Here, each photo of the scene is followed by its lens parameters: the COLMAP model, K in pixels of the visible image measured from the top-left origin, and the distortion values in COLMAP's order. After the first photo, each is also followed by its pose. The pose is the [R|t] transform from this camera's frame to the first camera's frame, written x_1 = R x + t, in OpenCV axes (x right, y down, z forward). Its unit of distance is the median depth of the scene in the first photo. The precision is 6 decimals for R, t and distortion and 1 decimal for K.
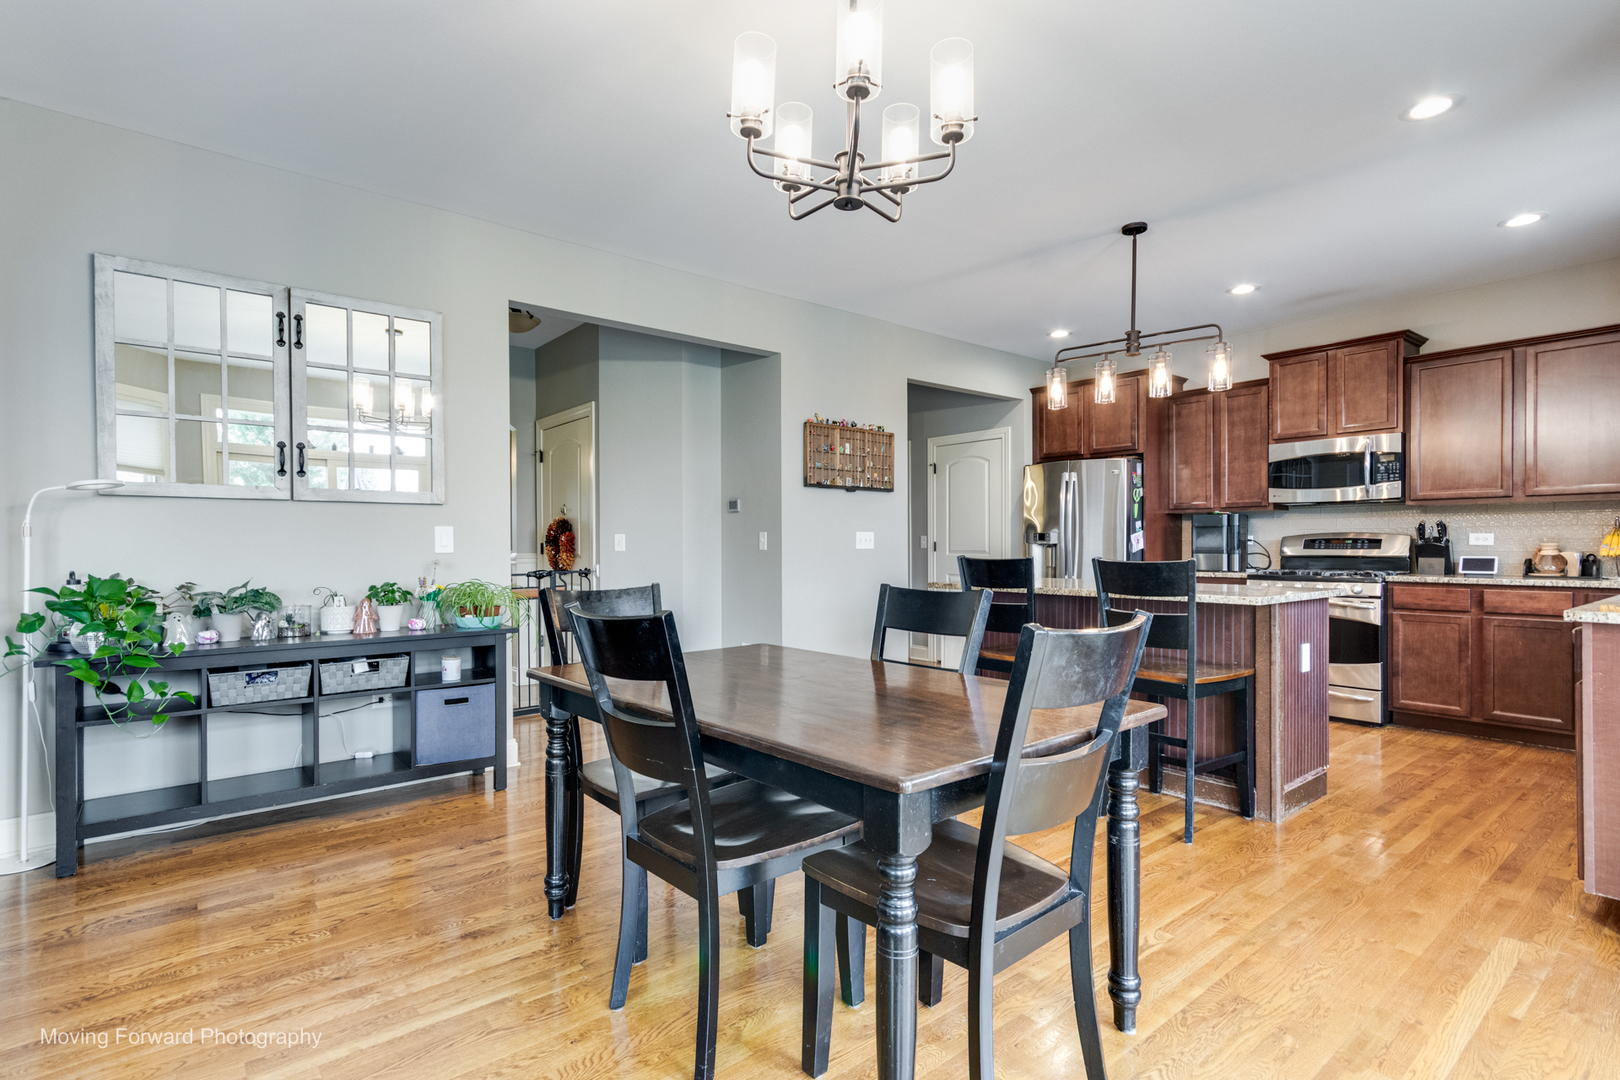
lens RADIAL K [[831.4, 0, 812.5], [0, 831.4, 544.0], [0, 0, 1]] dist [0.000112, 0.000012]
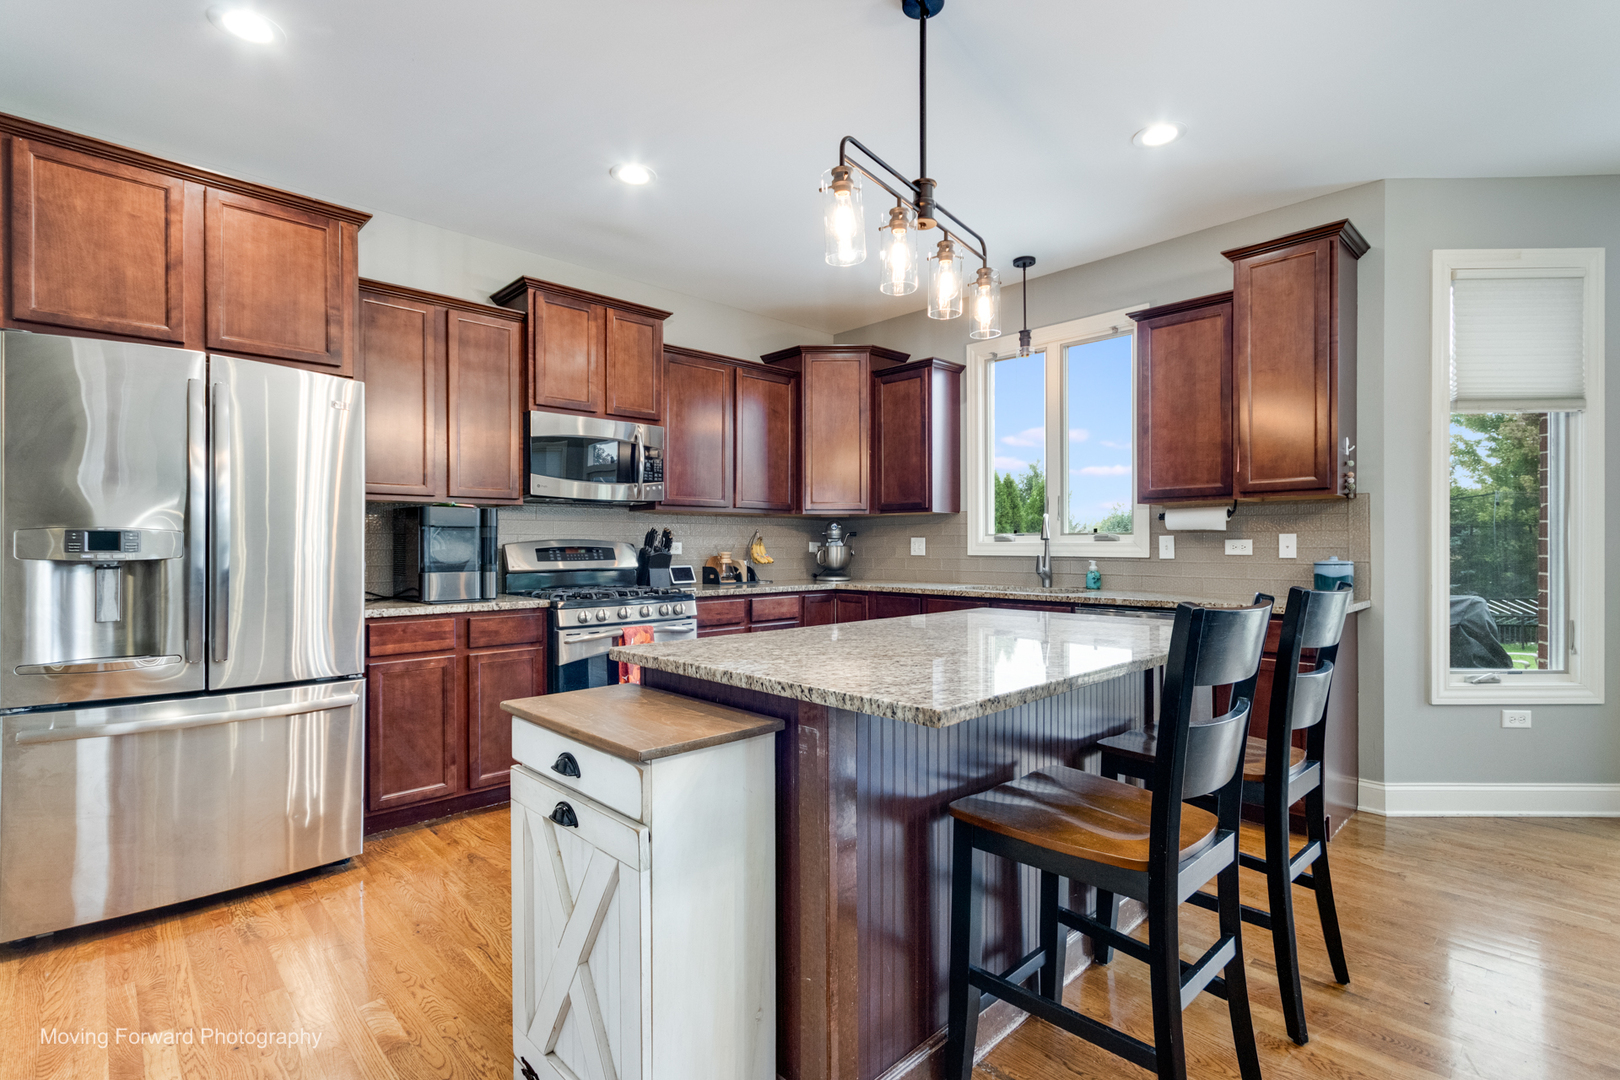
lens RADIAL K [[746.4, 0, 812.1], [0, 746.4, 544.5], [0, 0, 1]] dist [0.001688, 0.000123]
pose [[-0.070249, 0.004032, 0.997521, -0.085167], [0.001341, 0.999991, -0.003947, -0.006496], [-0.997529, 0.001060, -0.070254, 0.863414]]
